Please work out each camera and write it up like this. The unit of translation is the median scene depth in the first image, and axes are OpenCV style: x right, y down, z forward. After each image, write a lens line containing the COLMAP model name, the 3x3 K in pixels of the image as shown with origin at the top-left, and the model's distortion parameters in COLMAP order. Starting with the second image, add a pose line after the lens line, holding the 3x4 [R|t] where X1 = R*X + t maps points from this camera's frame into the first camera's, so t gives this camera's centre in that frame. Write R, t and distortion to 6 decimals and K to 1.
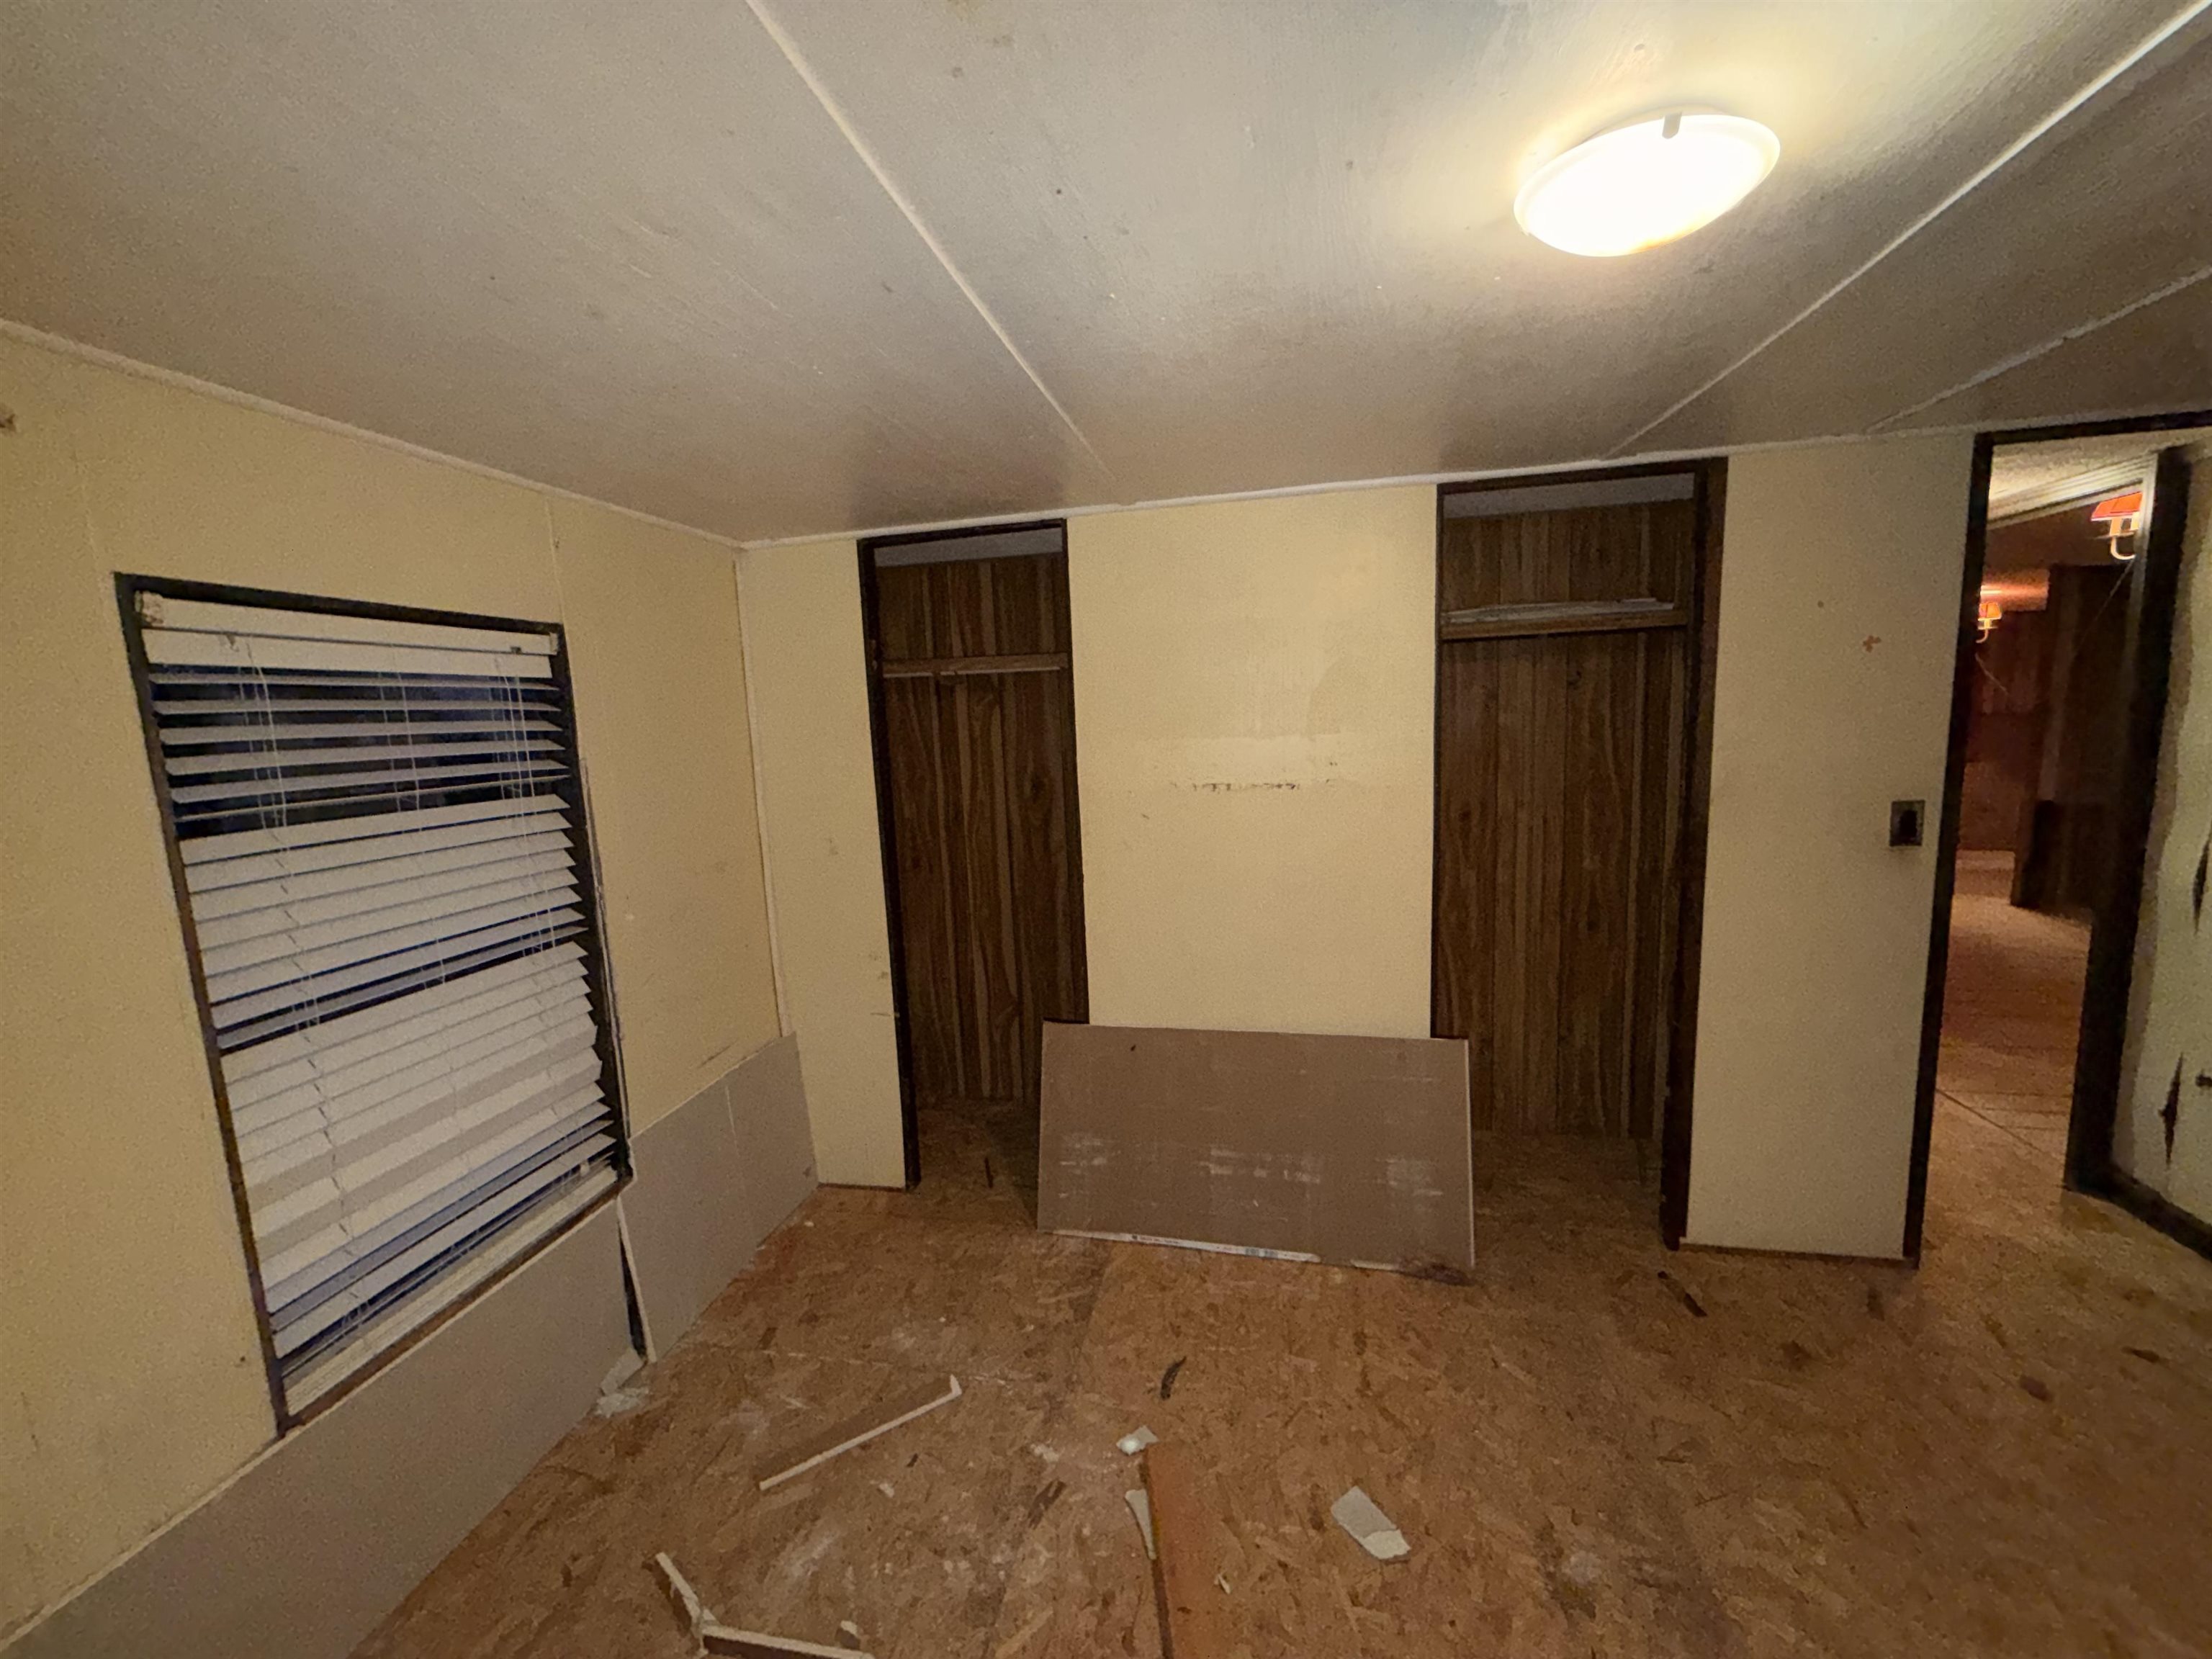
lens RADIAL K [[883.4, 0, 1099.3], [0, 883.4, 828.5], [0, 0, 1]] dist [-0.001695, -0.000252]
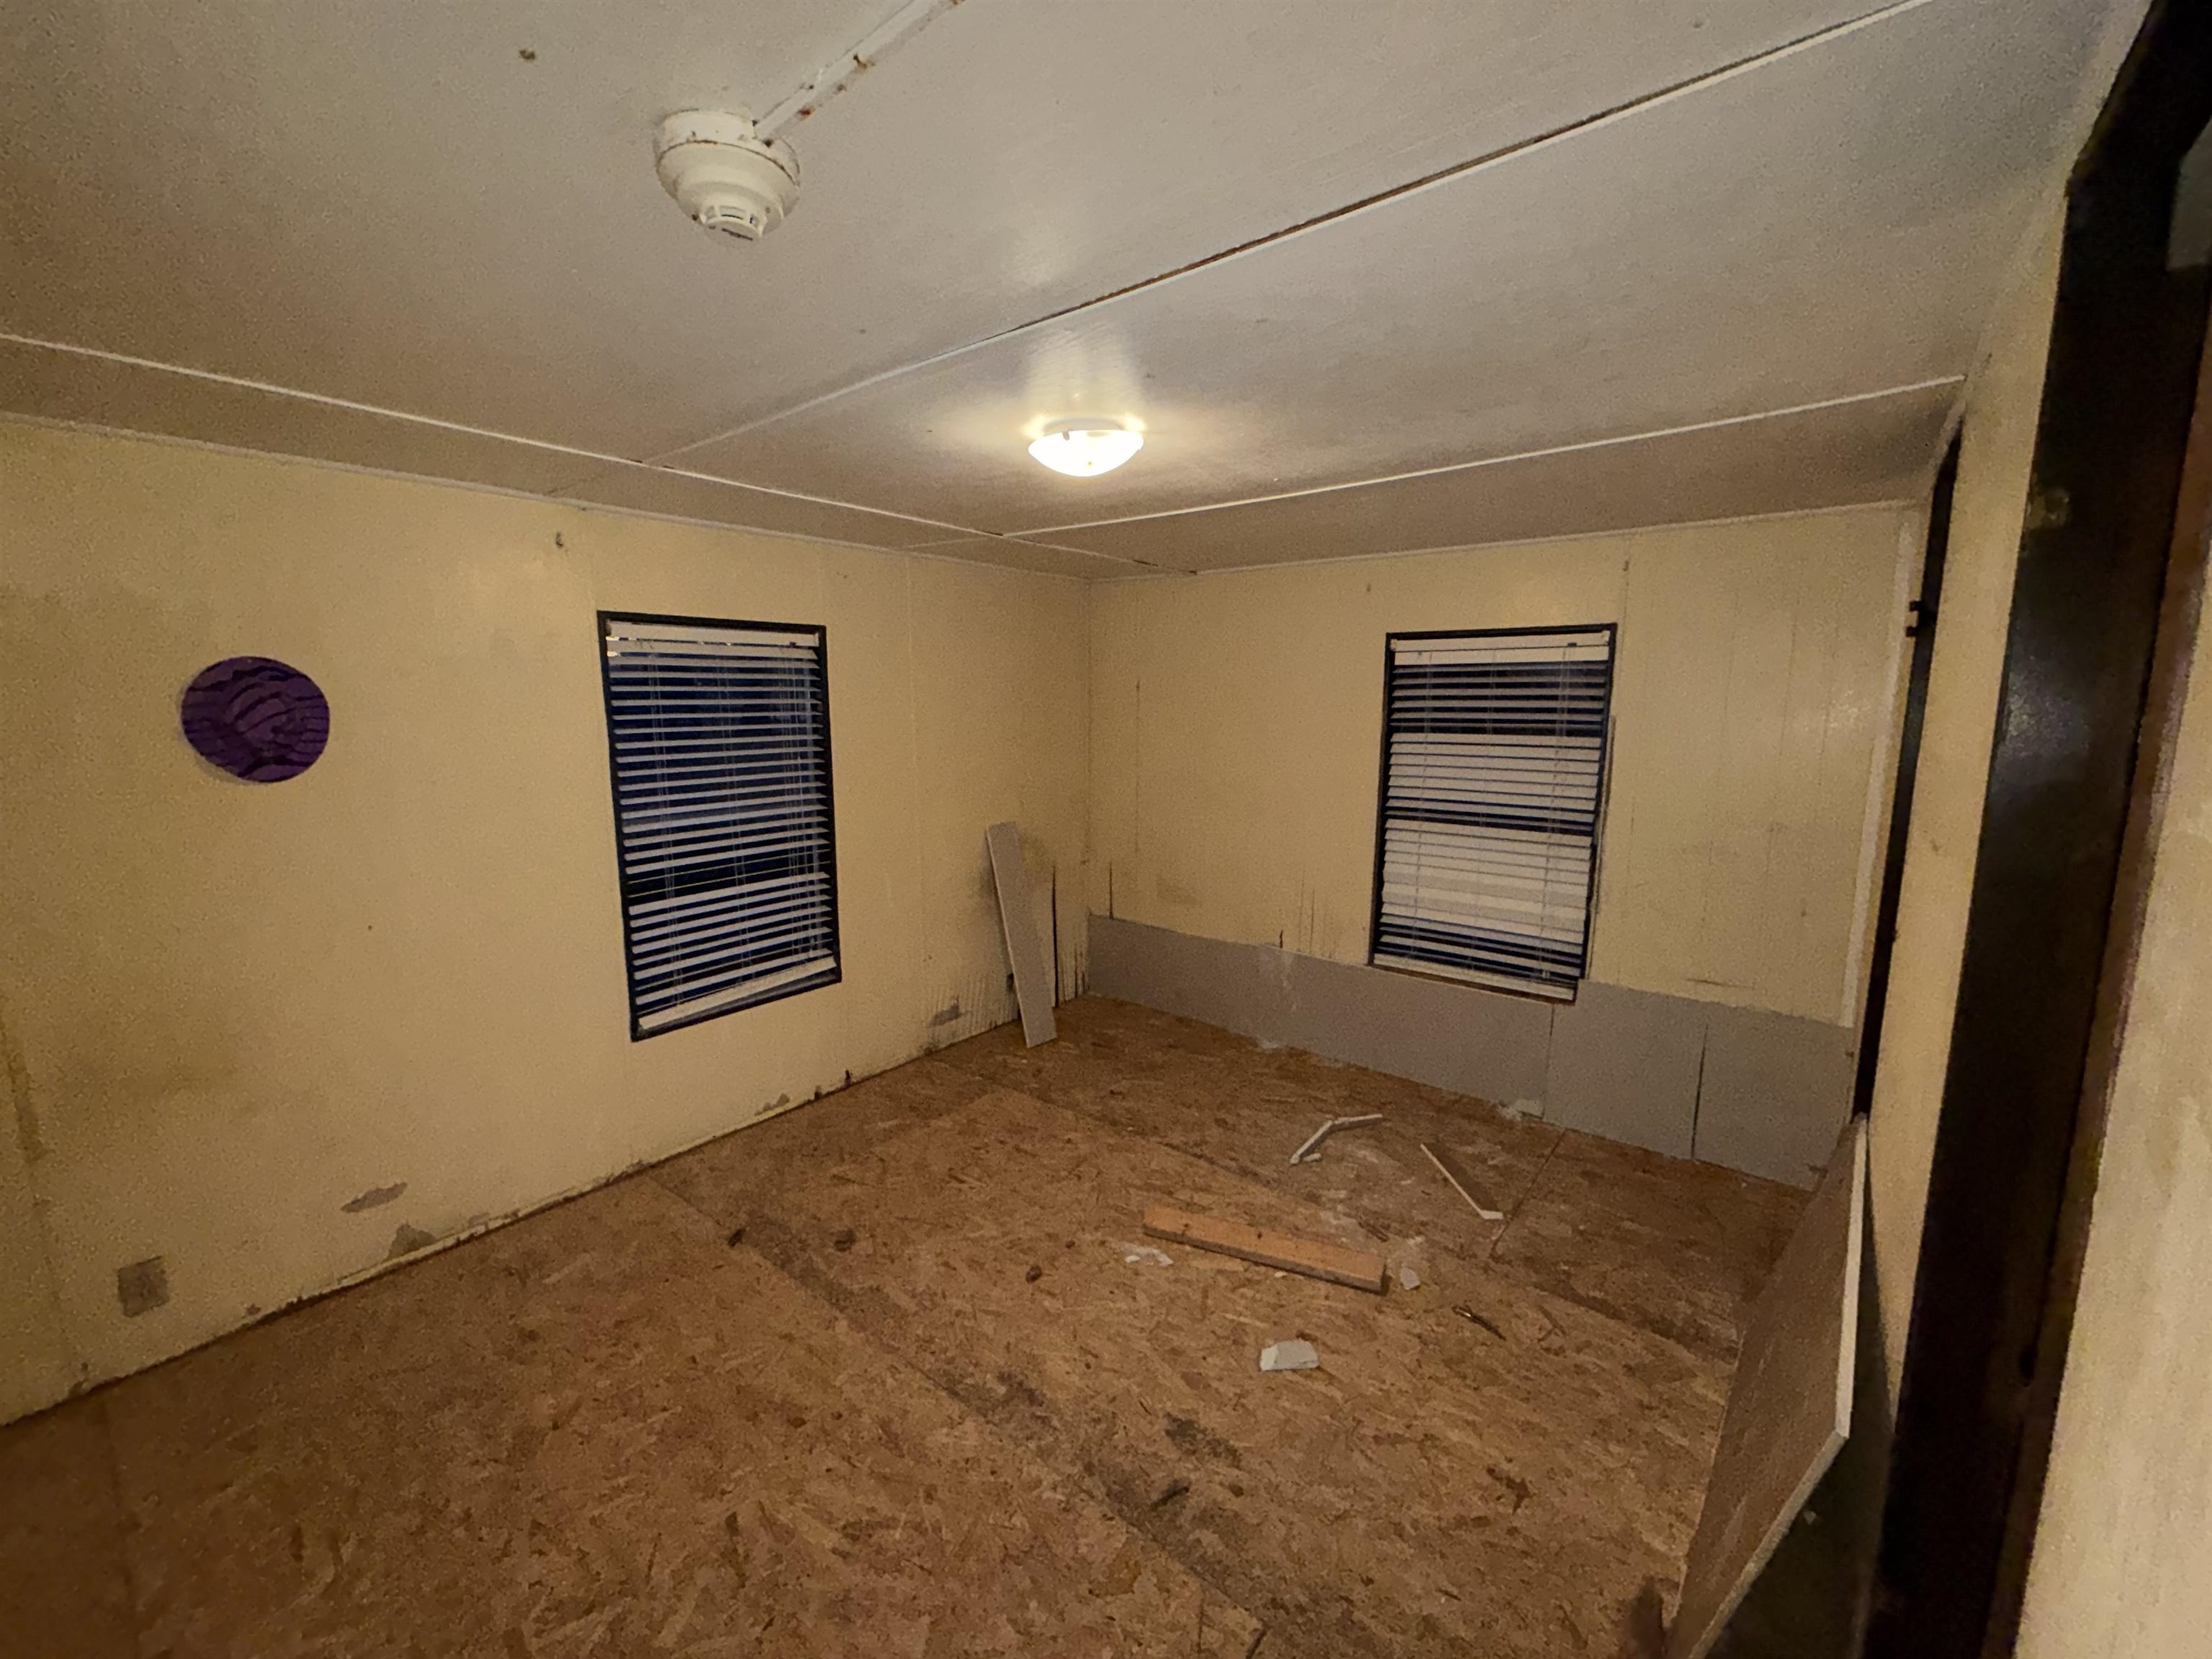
lens RADIAL K [[883.4, 0, 1103.2], [0, 883.4, 830.9], [0, 0, 1]] dist [-0.001695, -0.000252]
pose [[-0.458338, 0.182319, -0.869877, 1.343003], [-0.090467, 0.964080, 0.249730, -0.223711], [0.884162, 0.193156, -0.425380, 1.116278]]
